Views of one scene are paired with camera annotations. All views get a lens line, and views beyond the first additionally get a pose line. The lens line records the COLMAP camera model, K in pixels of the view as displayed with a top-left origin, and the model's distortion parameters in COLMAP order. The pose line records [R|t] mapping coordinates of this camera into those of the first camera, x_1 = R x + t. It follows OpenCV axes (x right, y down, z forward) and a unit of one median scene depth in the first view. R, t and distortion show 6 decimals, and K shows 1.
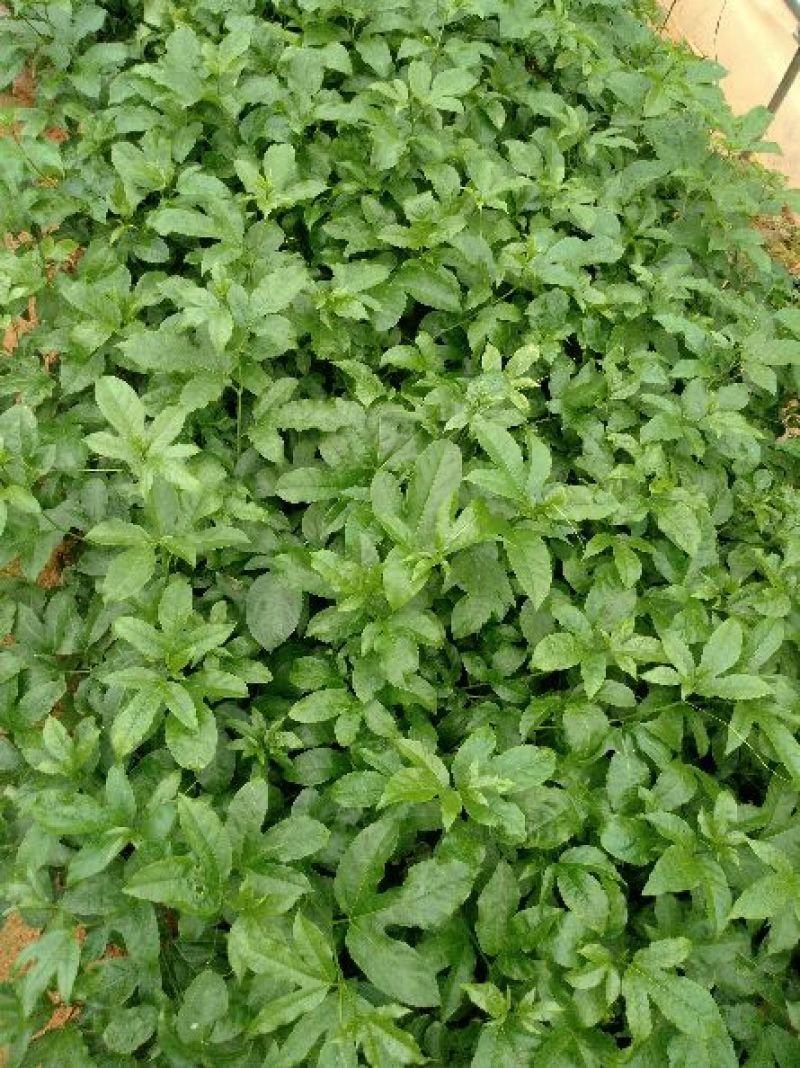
lens RADIAL K [[809.8, 0, 400.9], [0, 809.8, 530.6], [0, 0, 1]] dist [0.009596, -0.079239]
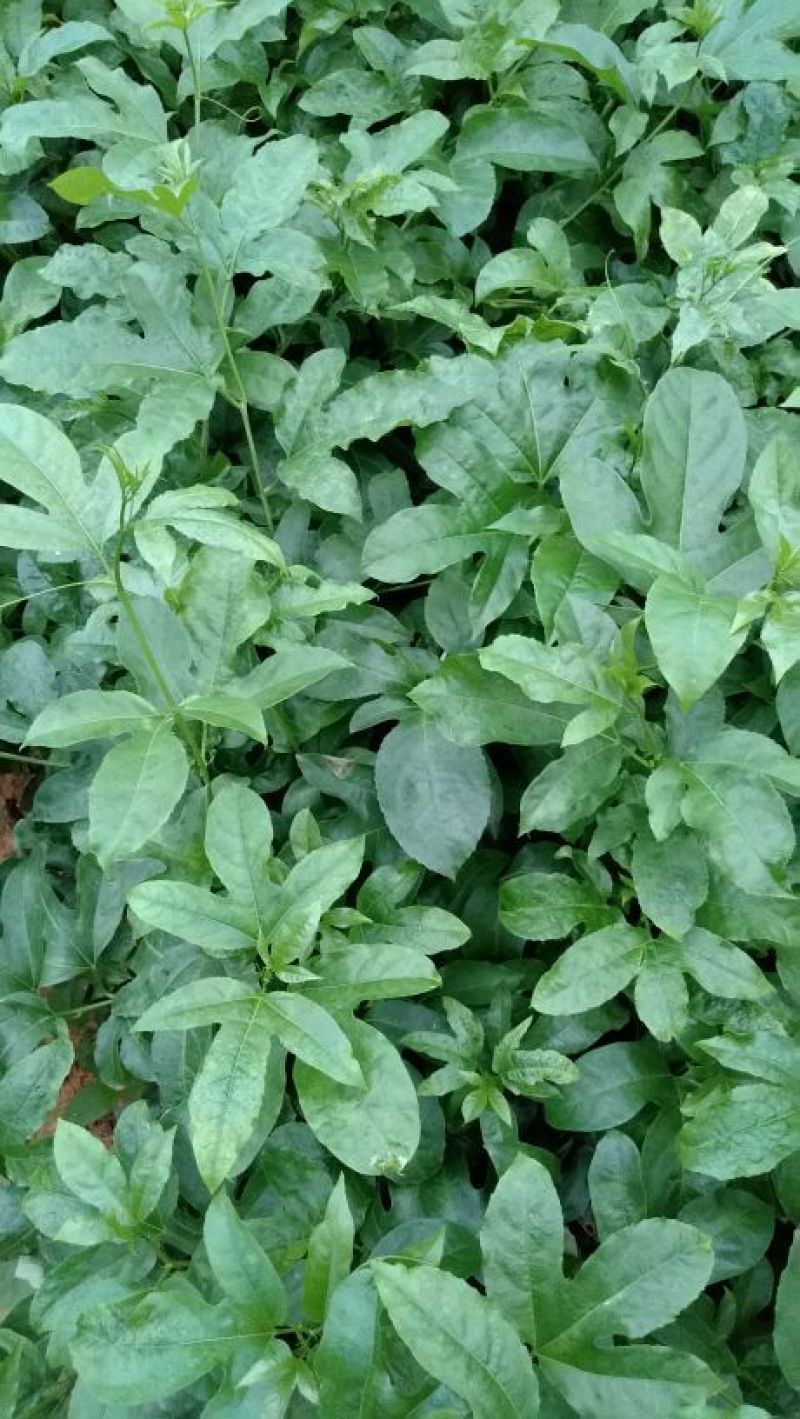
lens RADIAL K [[1206.9, 0, 367.2], [0, 1206.9, 742.8], [0, 0, 1]] dist [-0.004972, 0.000637]
pose [[0.960090, -0.253722, -0.117700, -0.098069], [0.259564, 0.965015, 0.037039, 0.029243], [0.104185, -0.066111, 0.992358, 0.273766]]
